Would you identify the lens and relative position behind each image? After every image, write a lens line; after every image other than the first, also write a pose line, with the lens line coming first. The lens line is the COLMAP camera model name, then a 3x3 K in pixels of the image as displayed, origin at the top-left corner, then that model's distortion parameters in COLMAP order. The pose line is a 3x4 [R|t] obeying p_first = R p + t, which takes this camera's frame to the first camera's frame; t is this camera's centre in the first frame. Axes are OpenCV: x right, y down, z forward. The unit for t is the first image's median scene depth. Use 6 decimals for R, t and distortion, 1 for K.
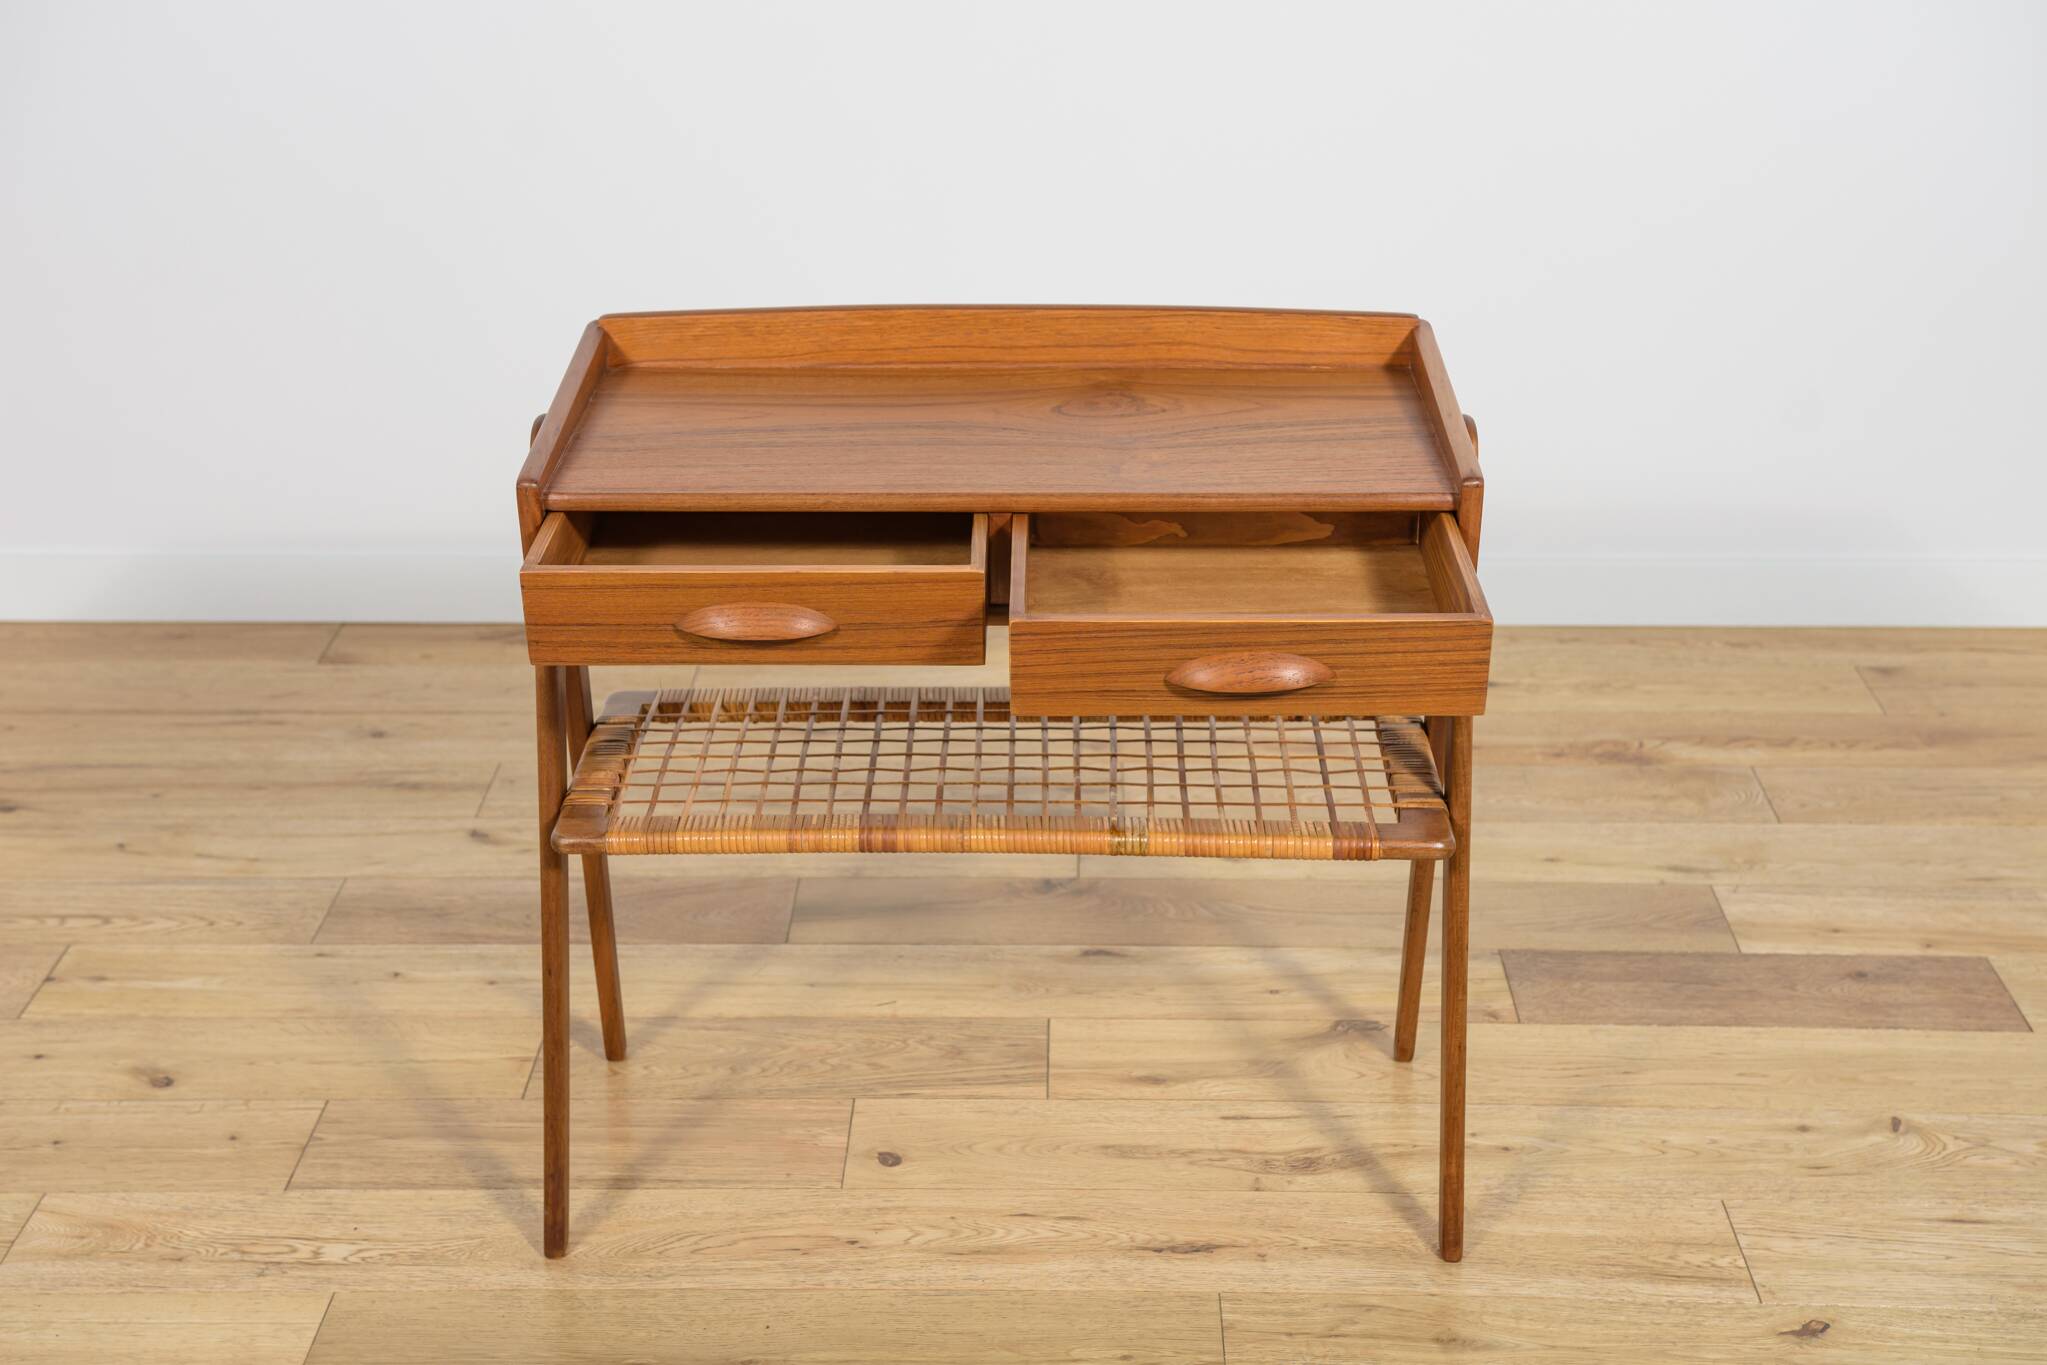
lens RADIAL K [[3083.4, 0, 1021.0], [0, 3083.4, 719.1], [0, 0, 1]] dist [0.139284, 0.000000]
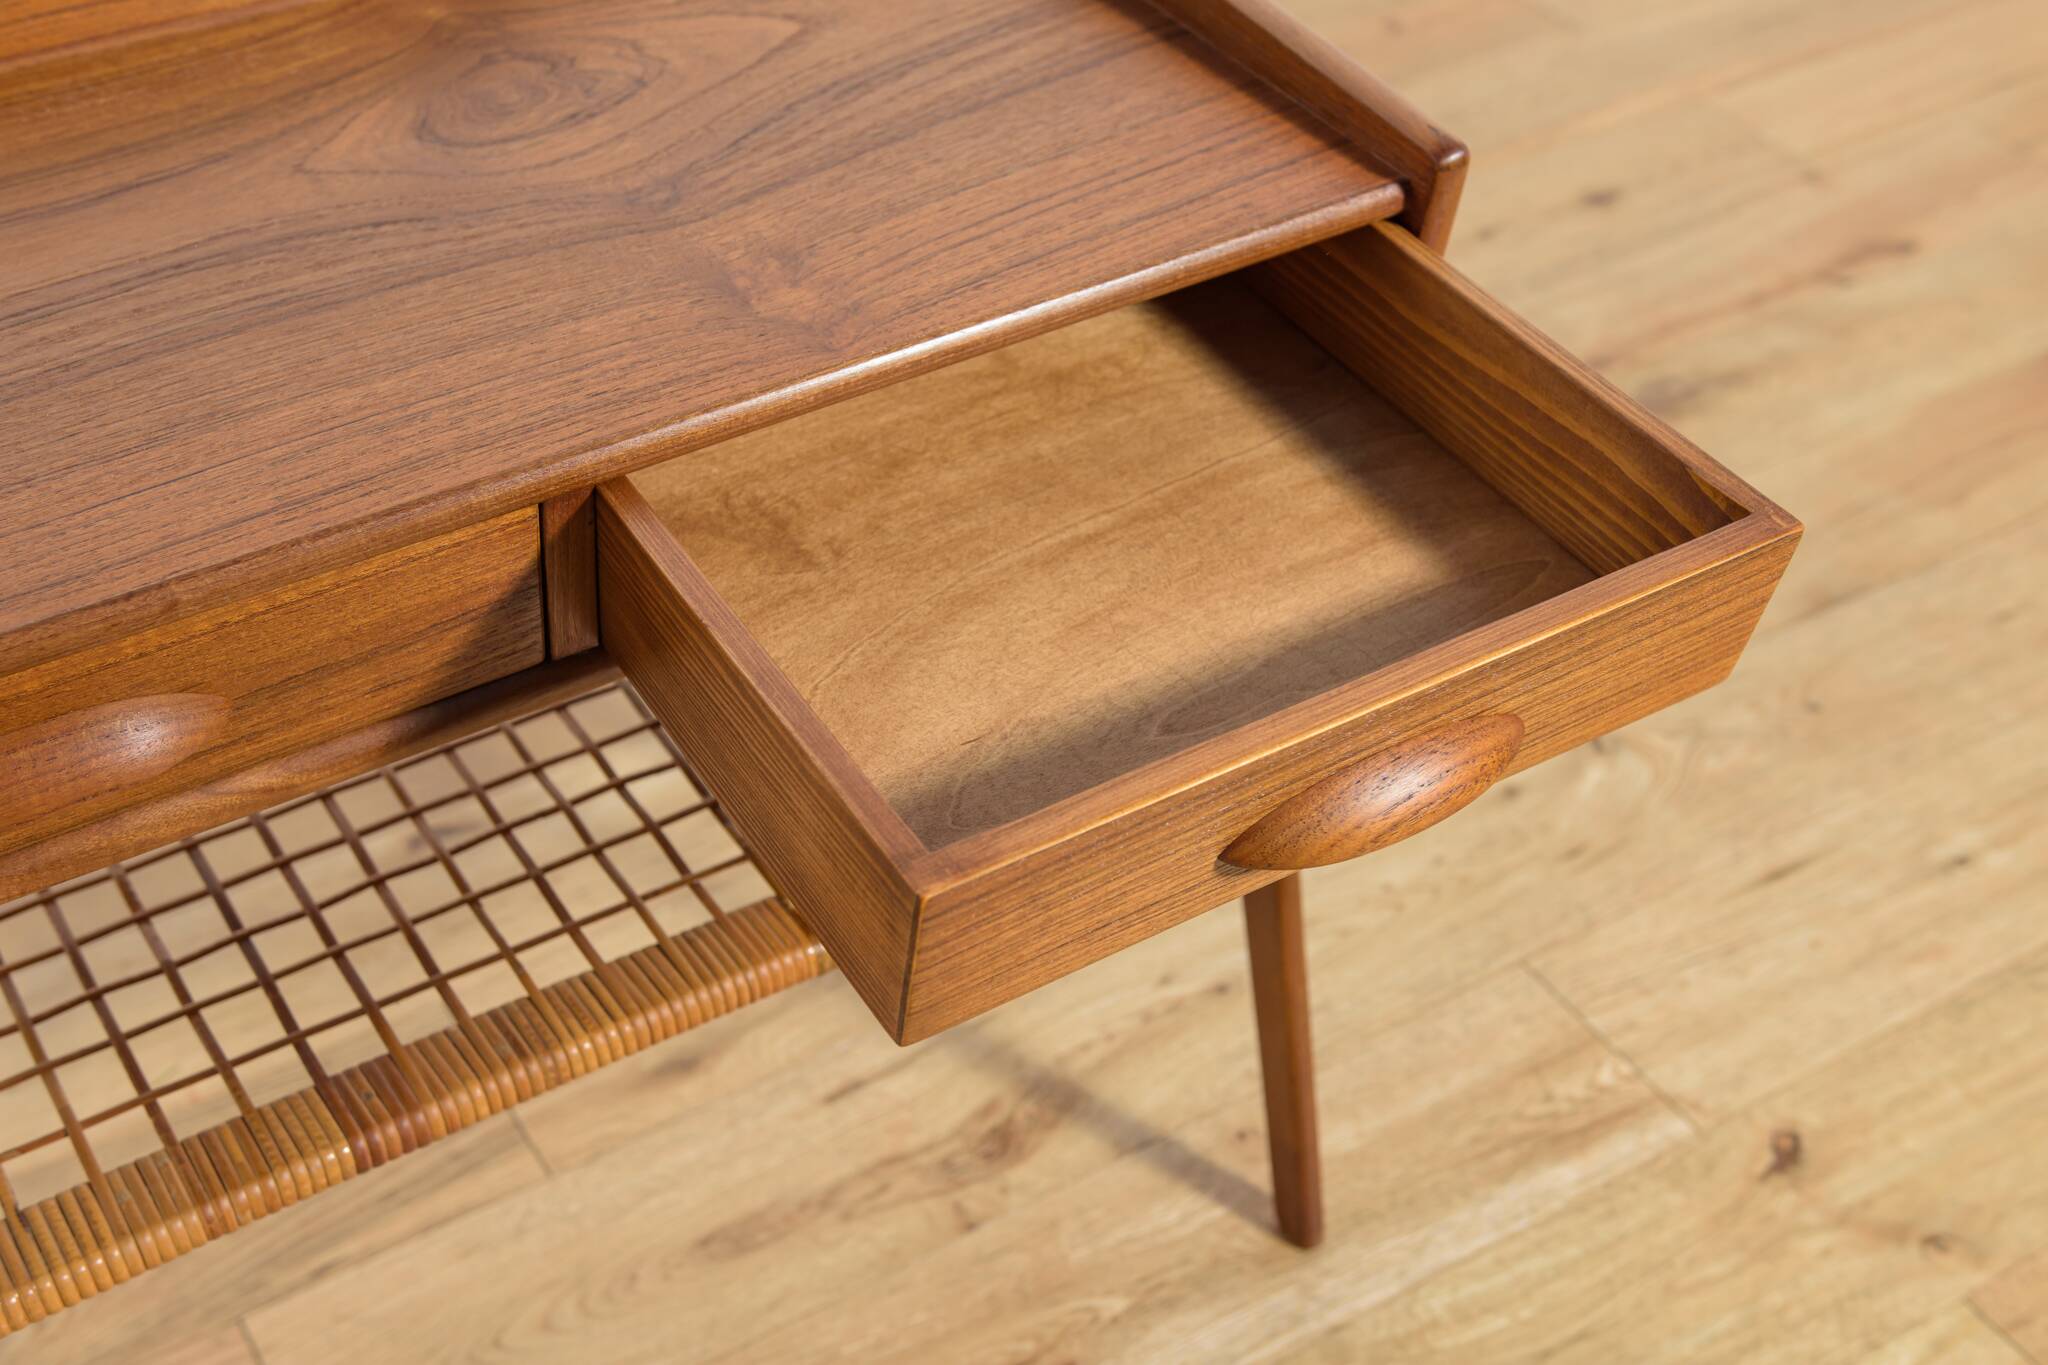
lens RADIAL K [[2522.8, 0, 1032.0], [0, 2522.8, 701.3], [0, 0, 1]] dist [0.072621, 0.000000]
pose [[0.835559, -0.346663, 0.426223, -0.097492], [0.191147, 0.910759, 0.366033, -0.135135], [-0.515076, -0.224371, 0.827257, 0.576257]]
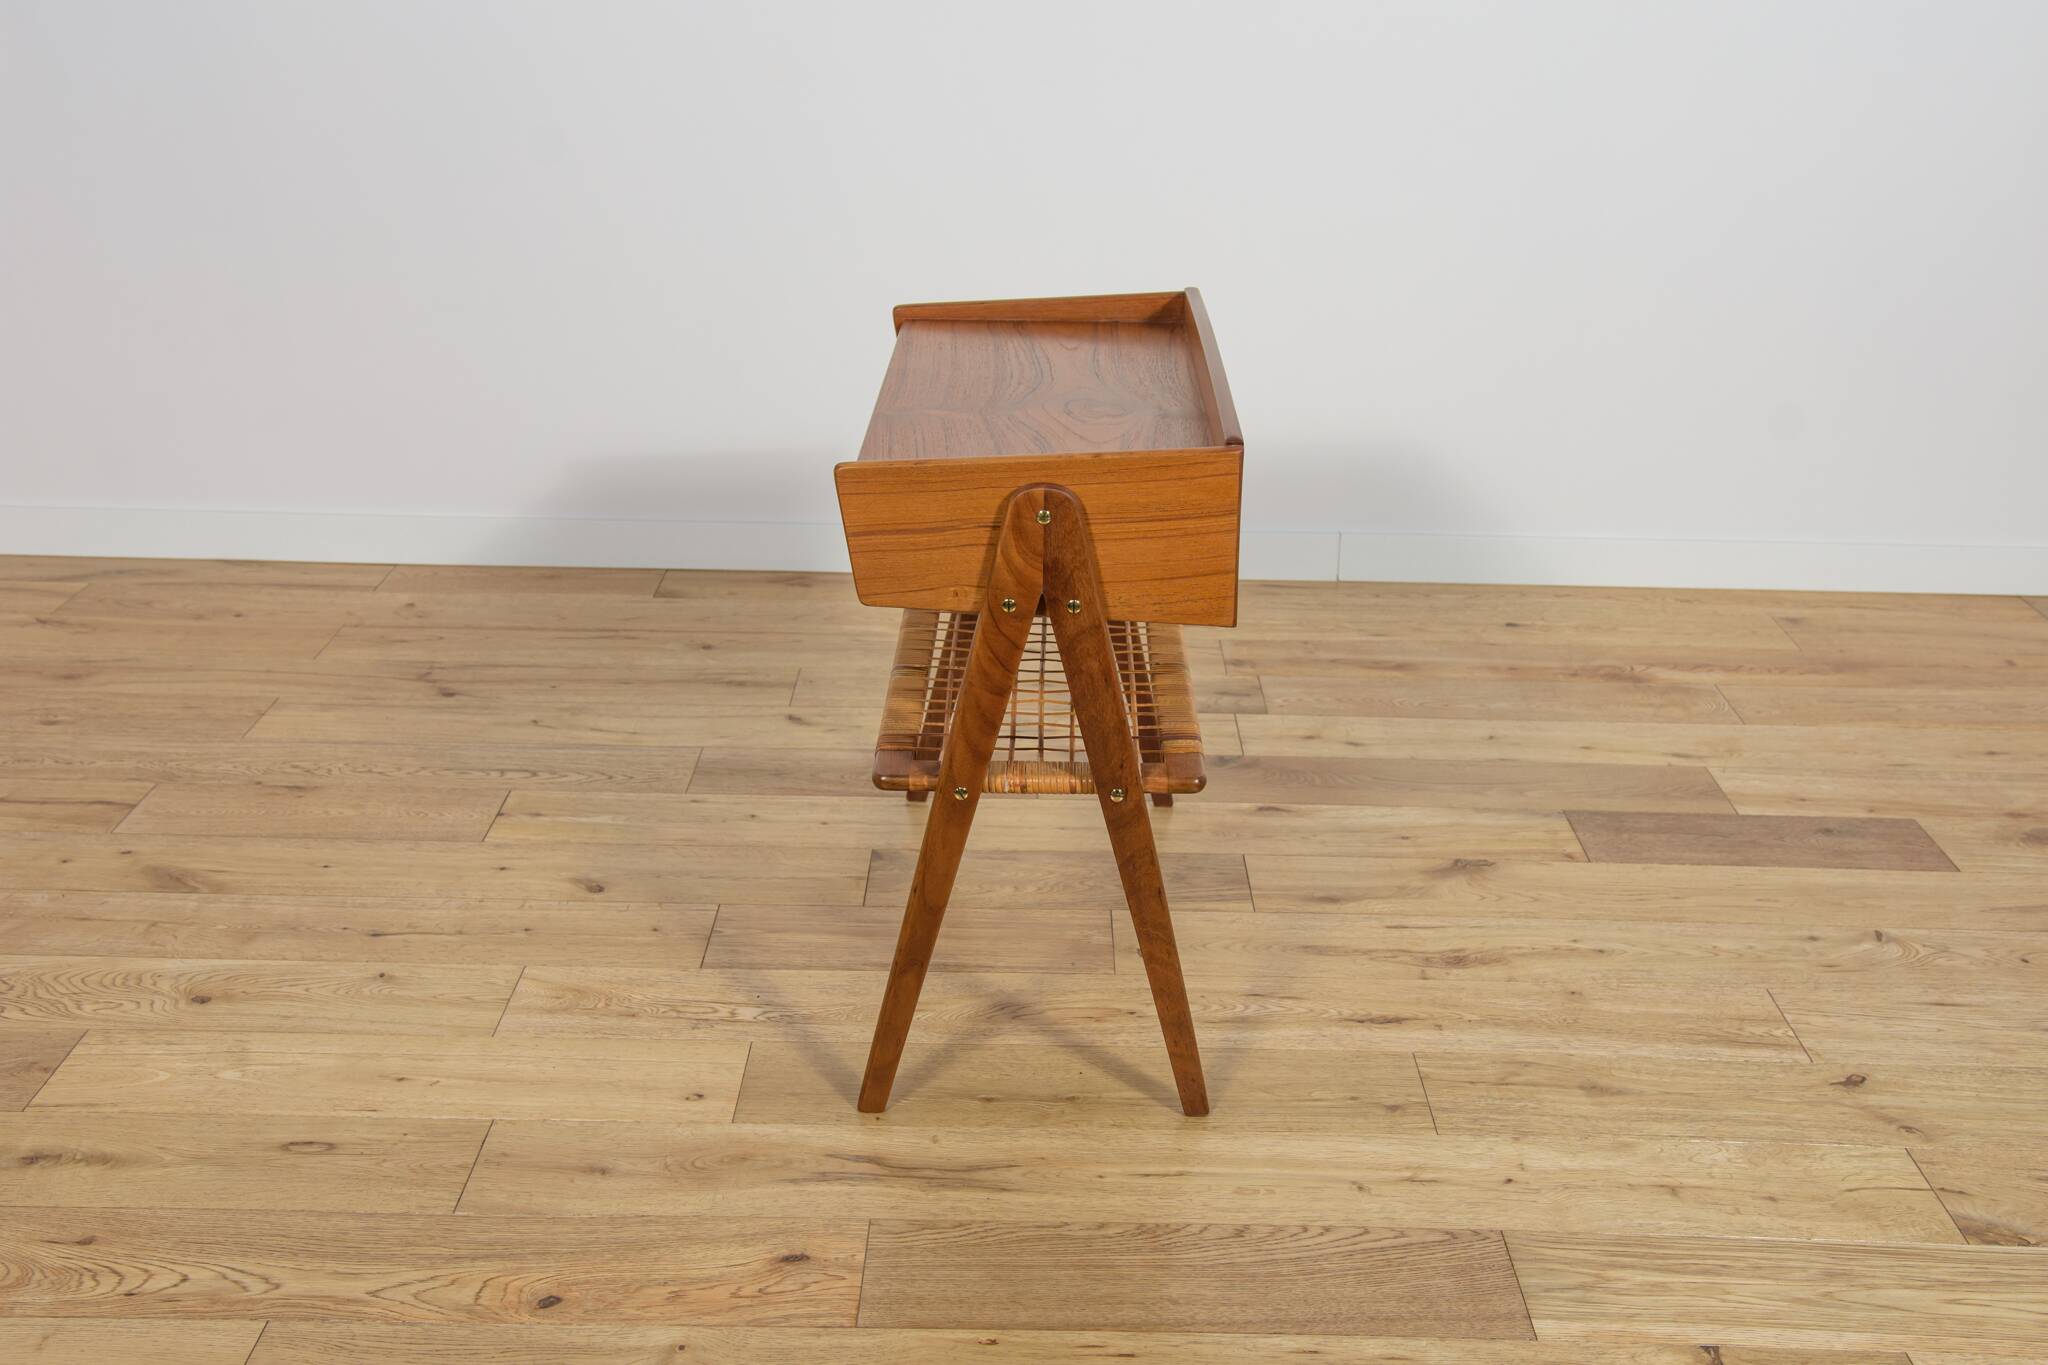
lens RADIAL K [[2151.6, 0, 1019.4], [0, 2151.6, 698.6], [0, 0, 1]] dist [0.009425, 0.000000]
pose [[0.999680, 0.015497, 0.020002, -0.118303], [-0.015569, 0.999873, 0.003467, 0.029594], [-0.019946, -0.003777, 0.999794, 0.069740]]
